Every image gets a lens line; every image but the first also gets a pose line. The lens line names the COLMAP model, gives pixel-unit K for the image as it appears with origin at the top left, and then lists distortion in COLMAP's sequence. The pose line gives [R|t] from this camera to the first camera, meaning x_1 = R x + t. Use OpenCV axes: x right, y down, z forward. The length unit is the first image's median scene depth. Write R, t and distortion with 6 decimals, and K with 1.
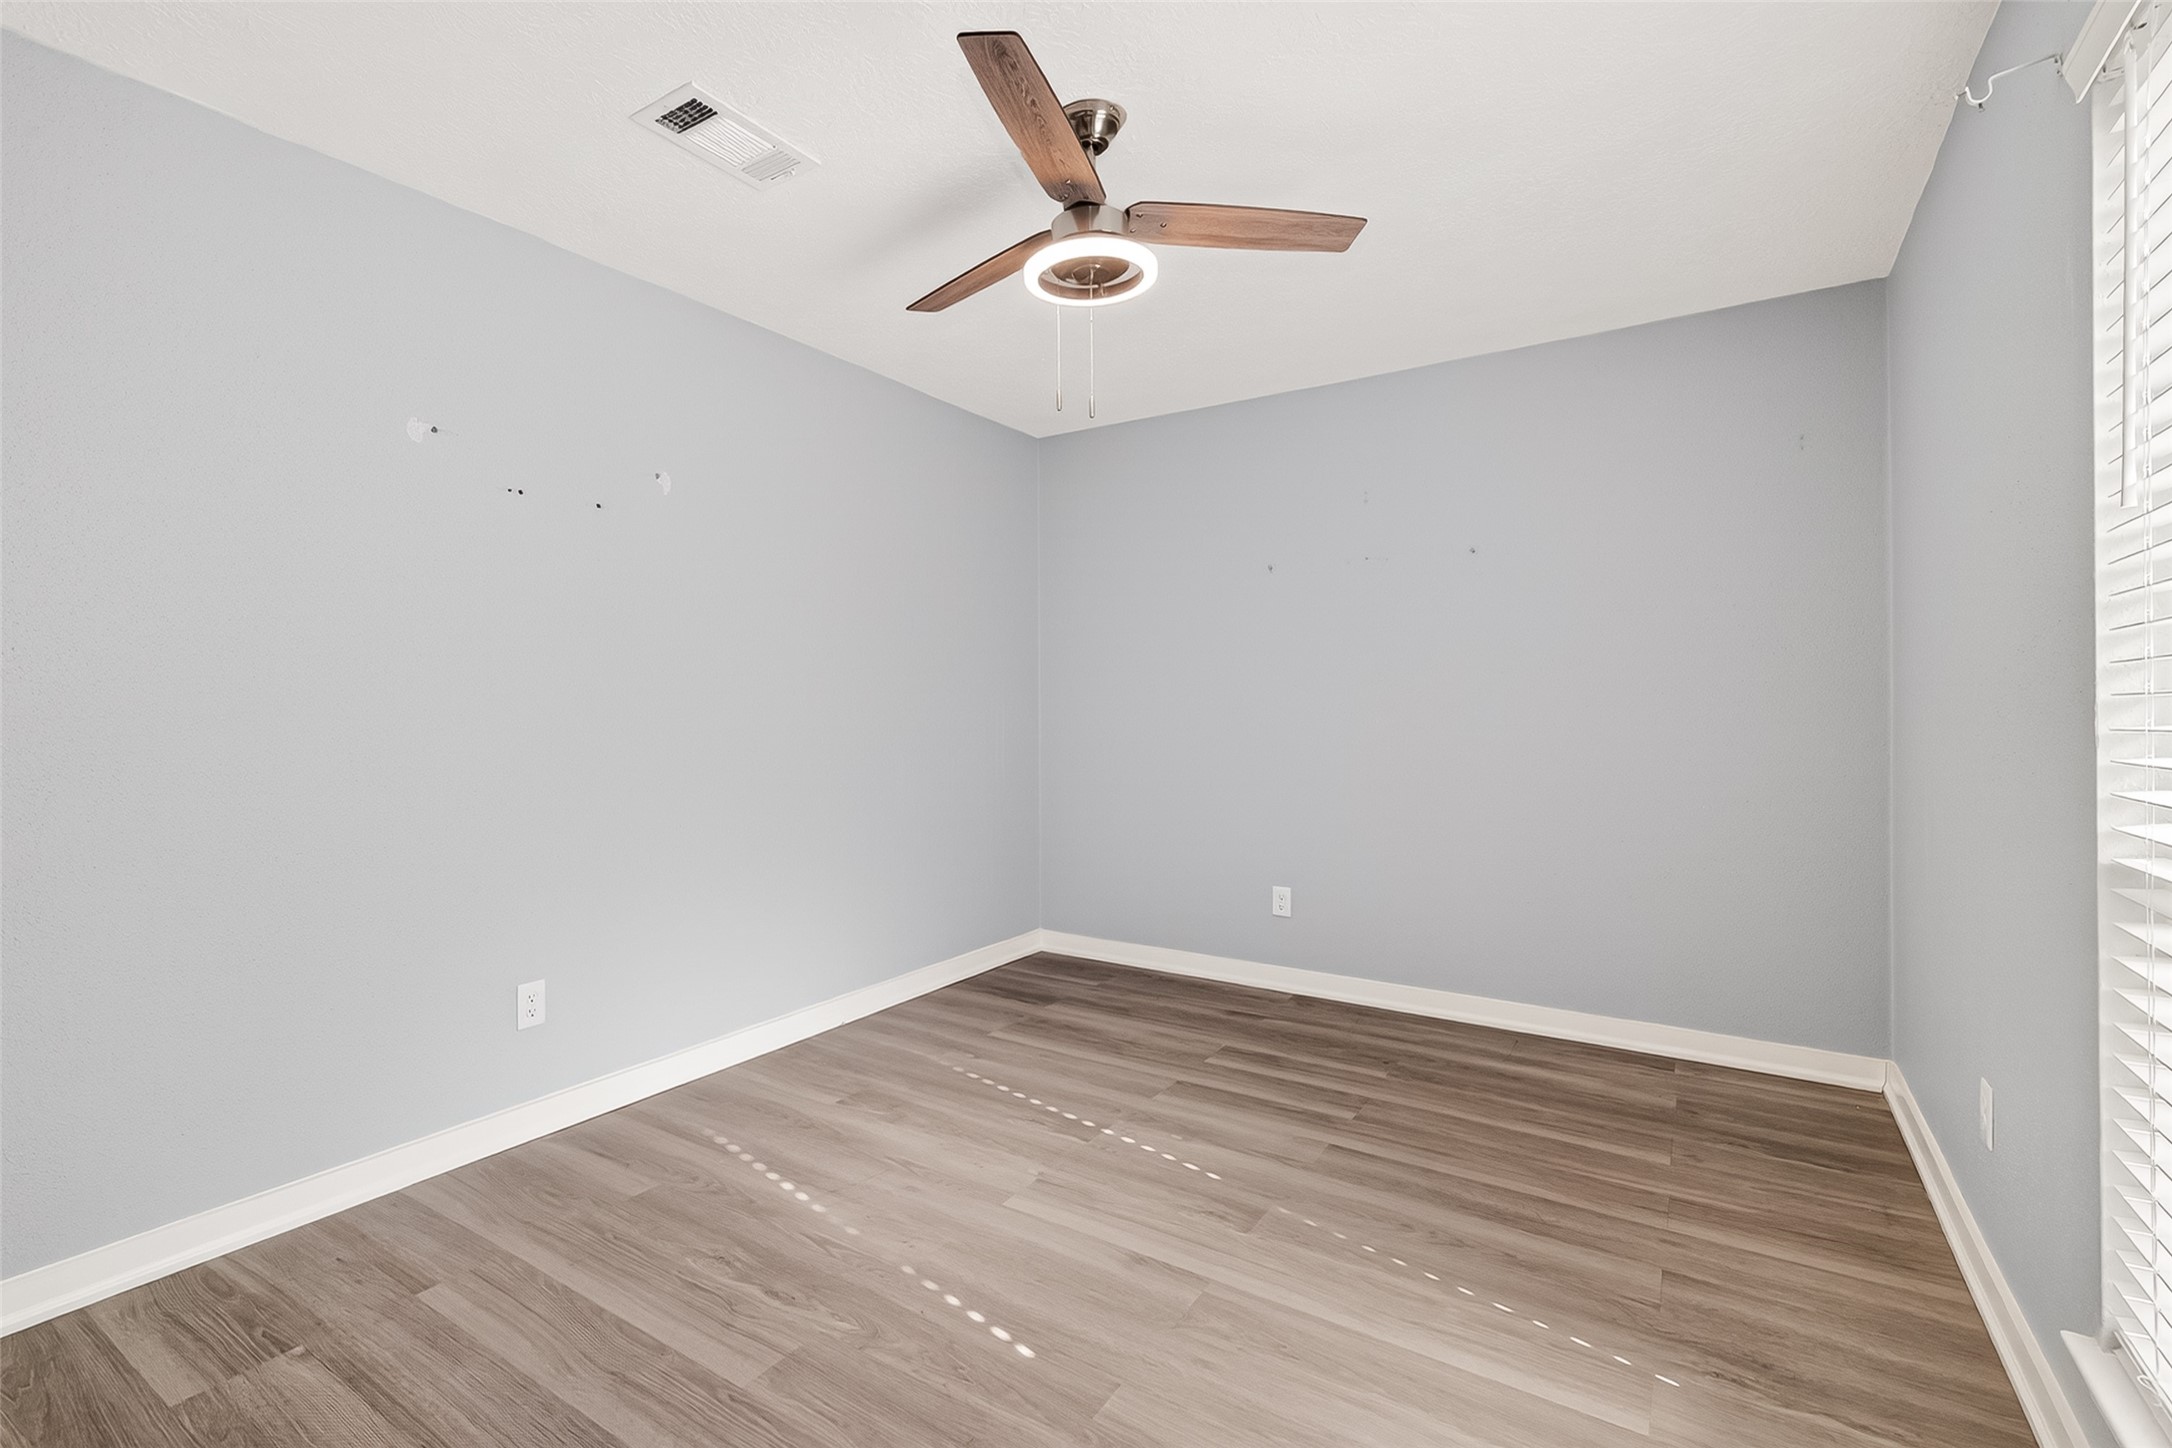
lens RADIAL K [[1010.3, 0, 986.9], [0, 1010.3, 718.4], [0, 0, 1]] dist [0.003709, -0.000305]
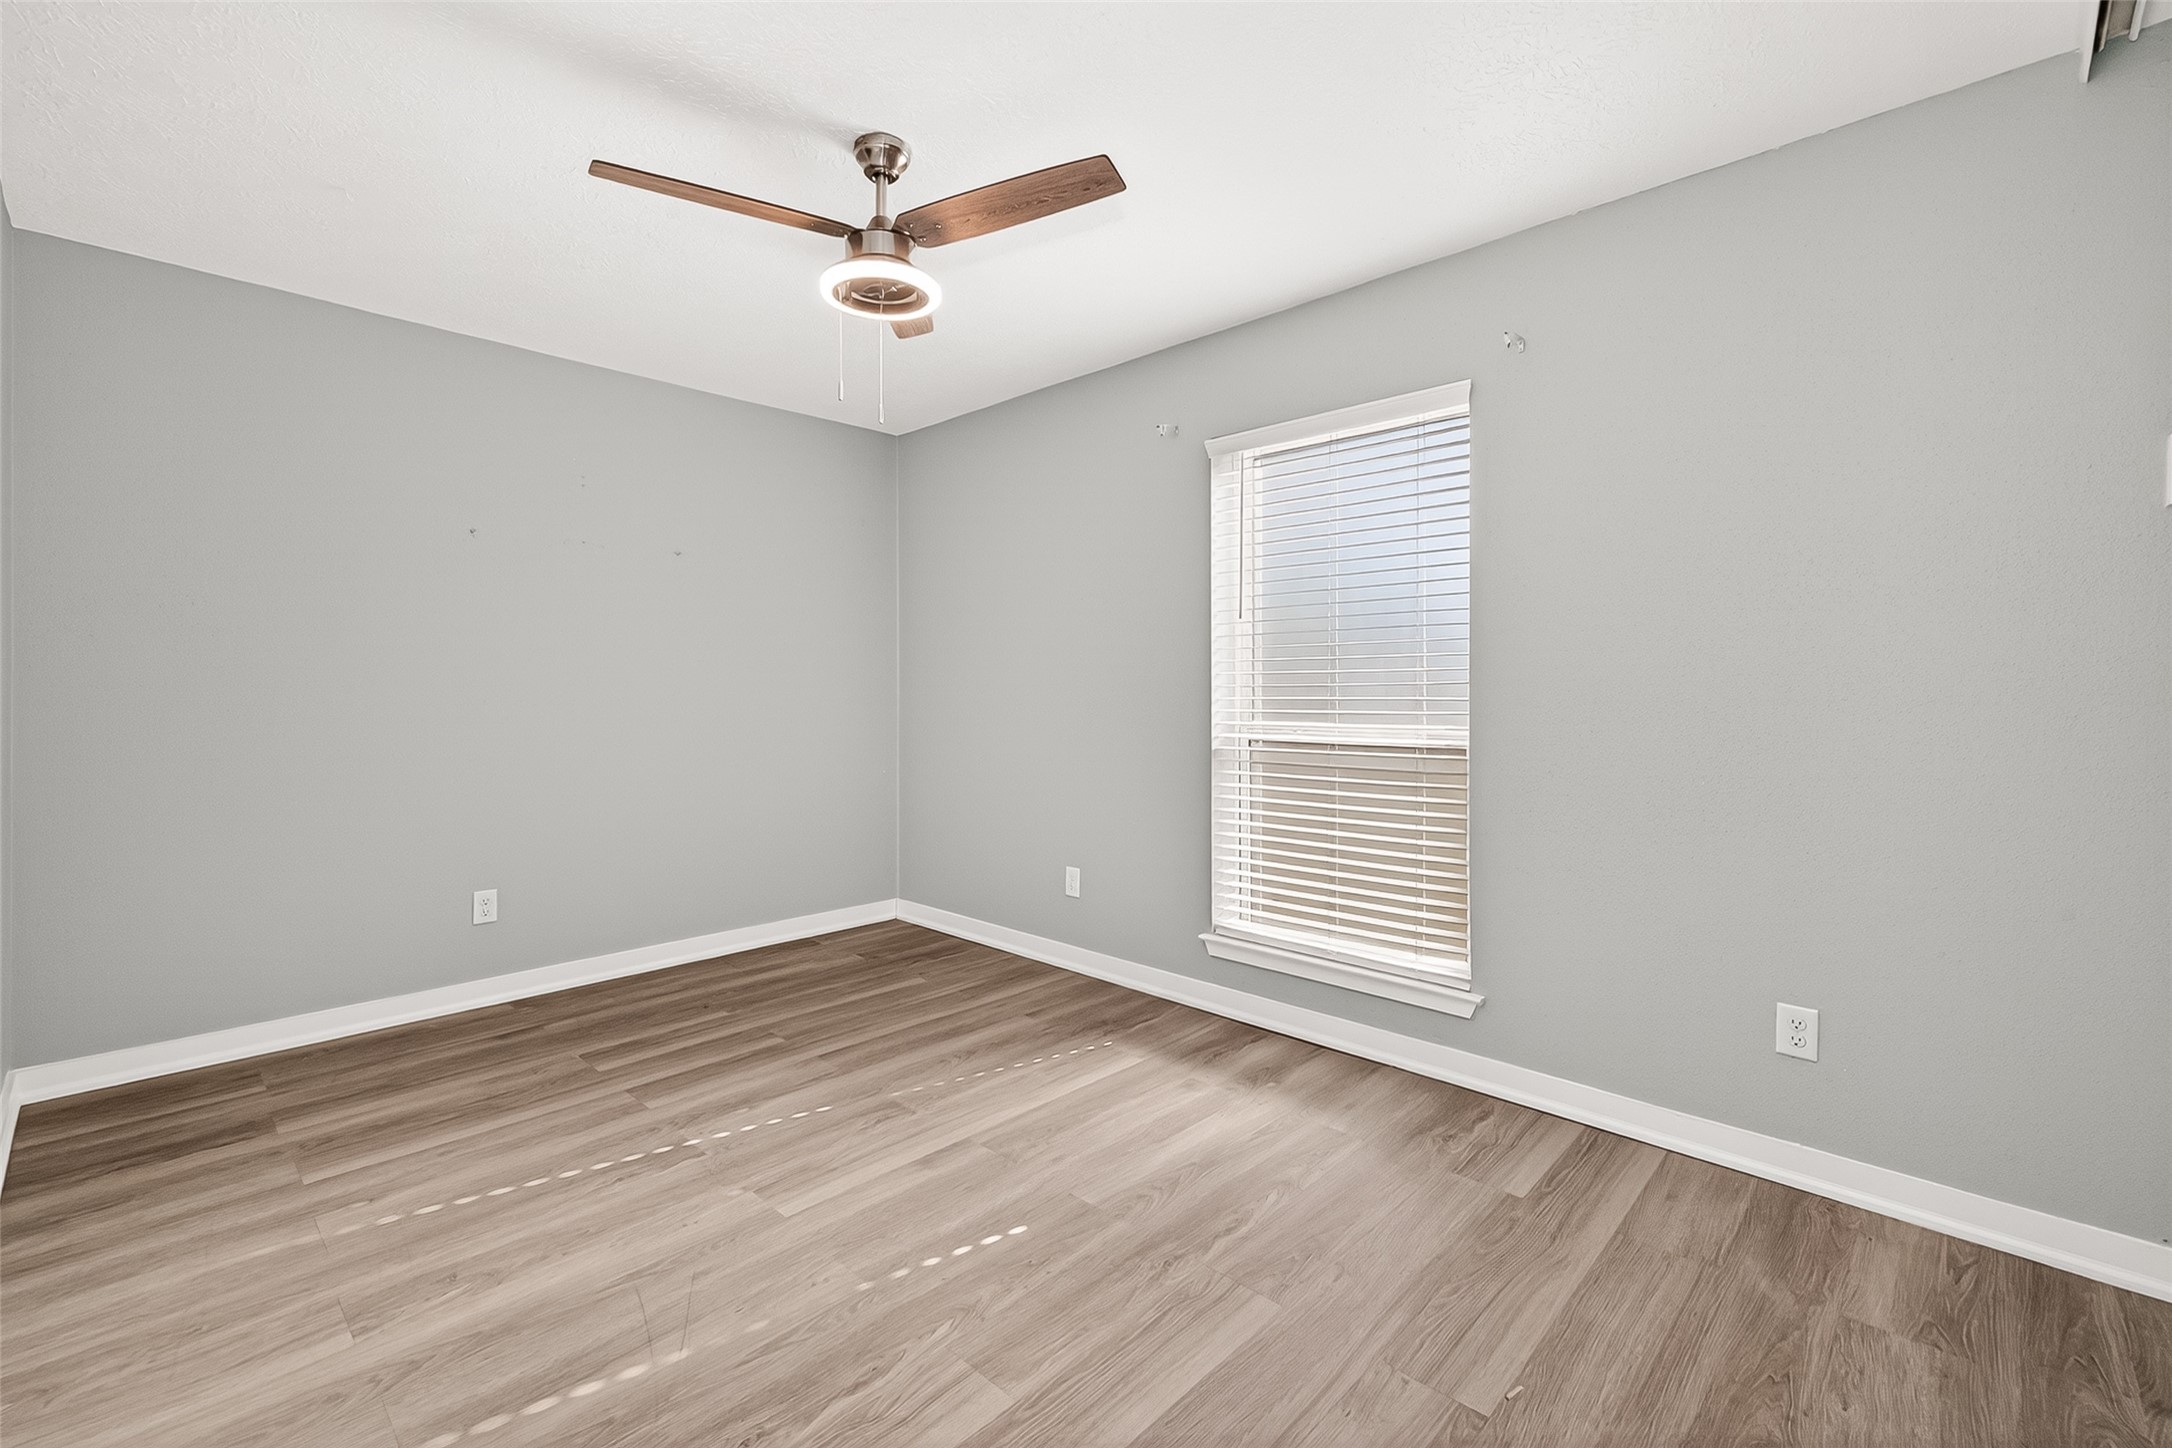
lens RADIAL K [[982.1, 0, 1075.4], [0, 982.1, 712.2], [0, 0, 1]] dist [0.002004, -0.000052]
pose [[0.113906, -0.020736, 0.993275, -0.764806], [0.013013, 0.999728, 0.019379, -0.003733], [-0.993406, 0.010718, 0.114145, 0.557235]]
